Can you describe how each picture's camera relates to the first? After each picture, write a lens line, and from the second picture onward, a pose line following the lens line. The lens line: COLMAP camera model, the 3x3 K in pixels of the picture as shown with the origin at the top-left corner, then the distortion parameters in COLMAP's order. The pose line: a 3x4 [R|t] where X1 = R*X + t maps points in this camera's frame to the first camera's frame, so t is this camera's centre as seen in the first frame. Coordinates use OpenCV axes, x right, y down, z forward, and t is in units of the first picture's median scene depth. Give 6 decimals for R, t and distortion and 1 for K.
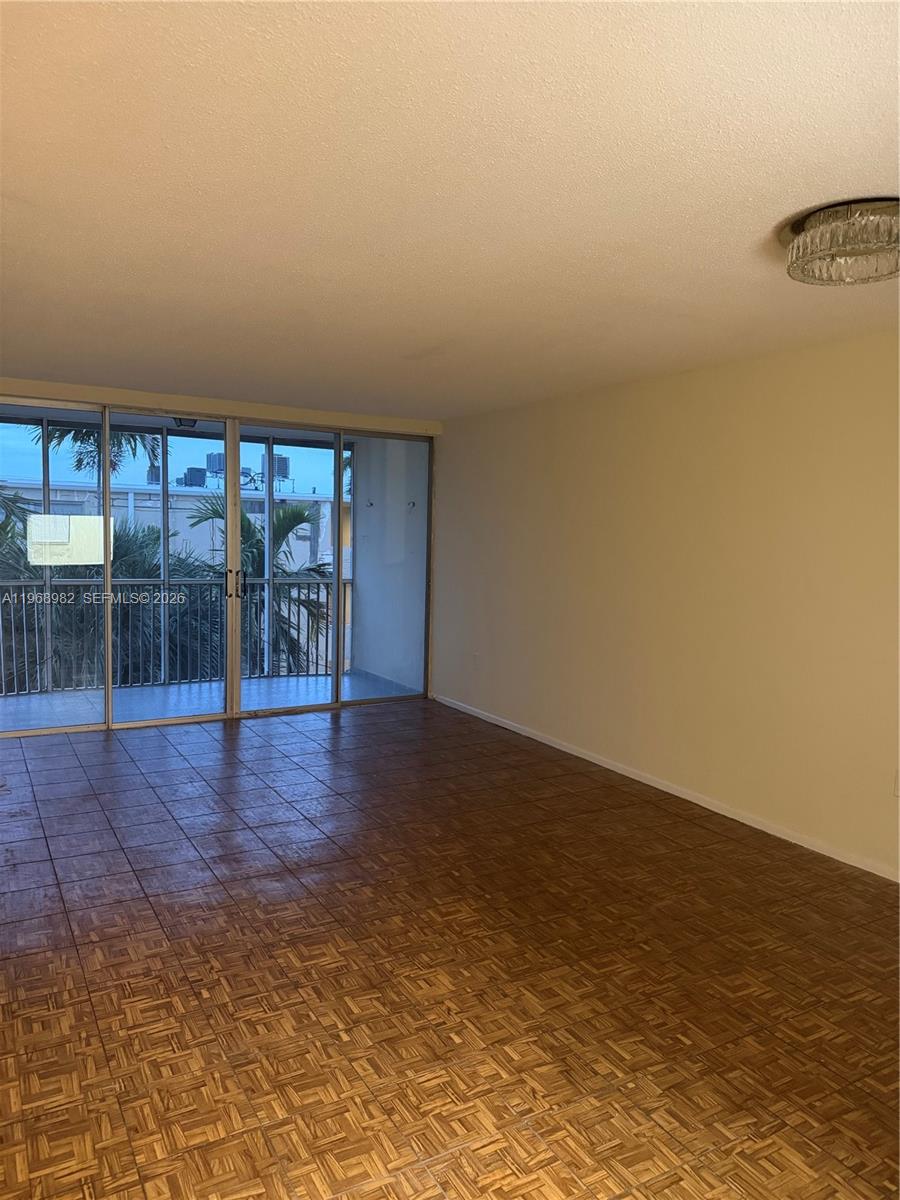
lens RADIAL K [[847.3, 0, 450.3], [0, 847.3, 594.1], [0, 0, 1]] dist [0.065050, -0.070945]
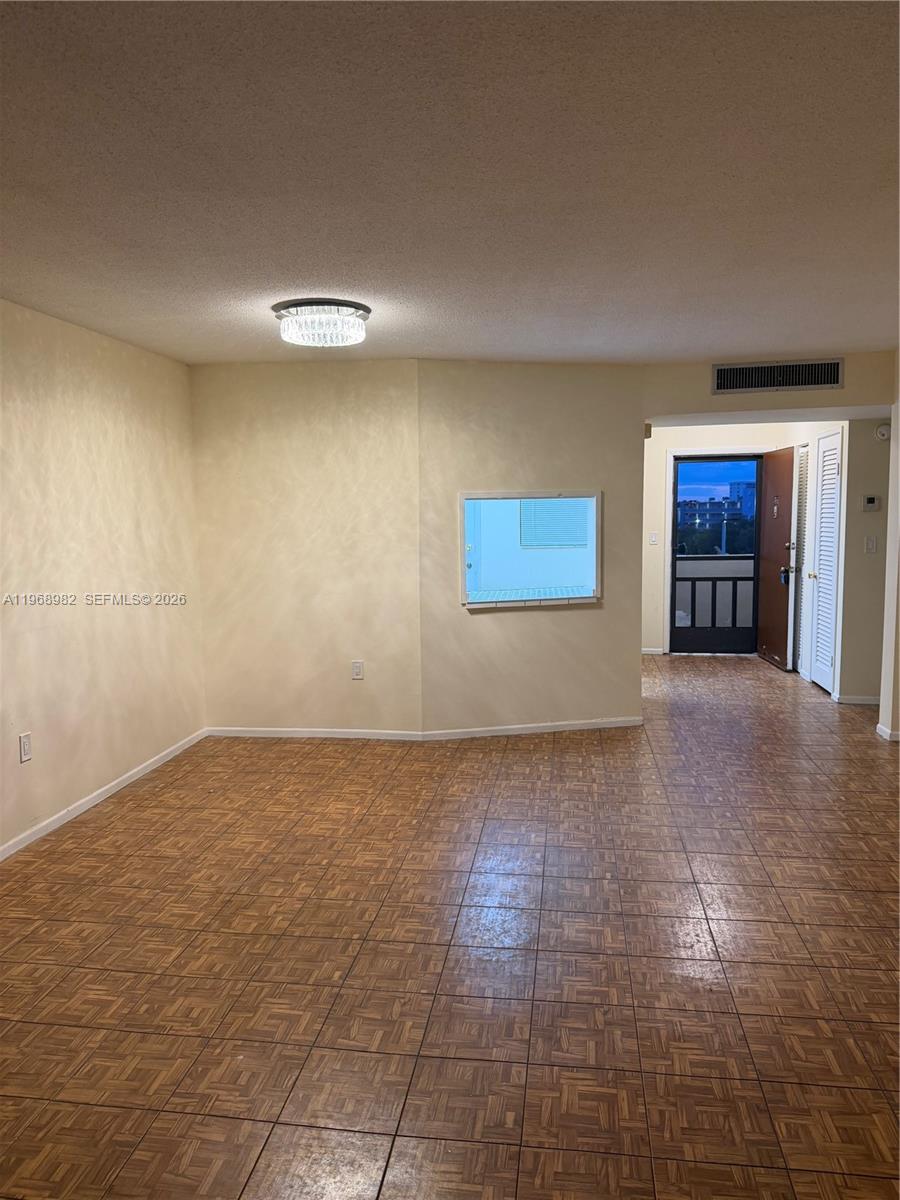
lens RADIAL K [[847.3, 0, 455.4], [0, 847.3, 599.8], [0, 0, 1]] dist [0.065050, -0.070945]
pose [[-0.789268, -0.076436, 0.609273, -0.601543], [0.042859, 0.982945, 0.178835, -0.139431], [-0.612551, 0.167262, -0.772531, 1.761427]]
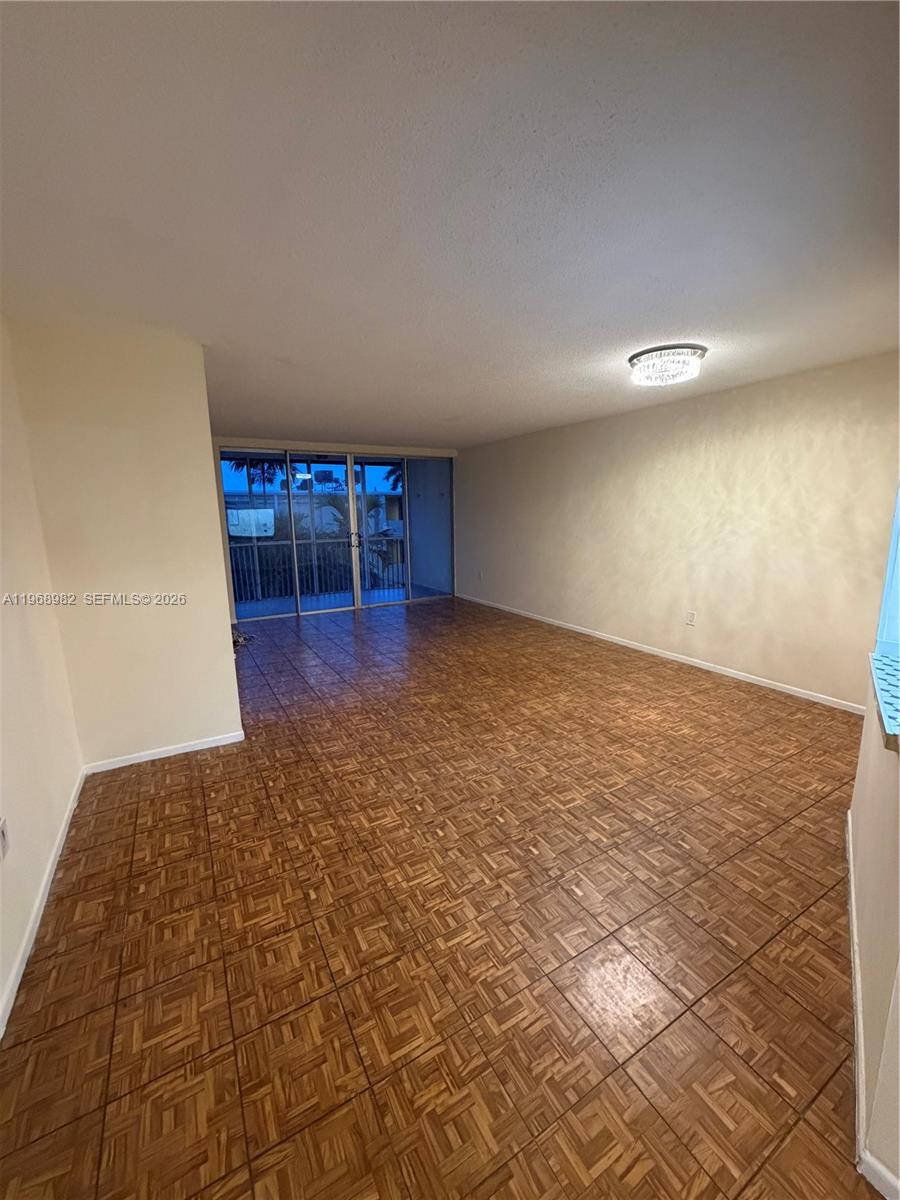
lens RADIAL K [[480.5, 0, 448.8], [0, 480.5, 595.6], [0, 0, 1]] dist [0.004007, -0.000029]
pose [[0.999148, -0.040672, -0.007063, -0.078641], [0.041181, 0.993887, 0.102437, 0.022303], [0.002853, -0.102641, 0.994714, -0.229327]]
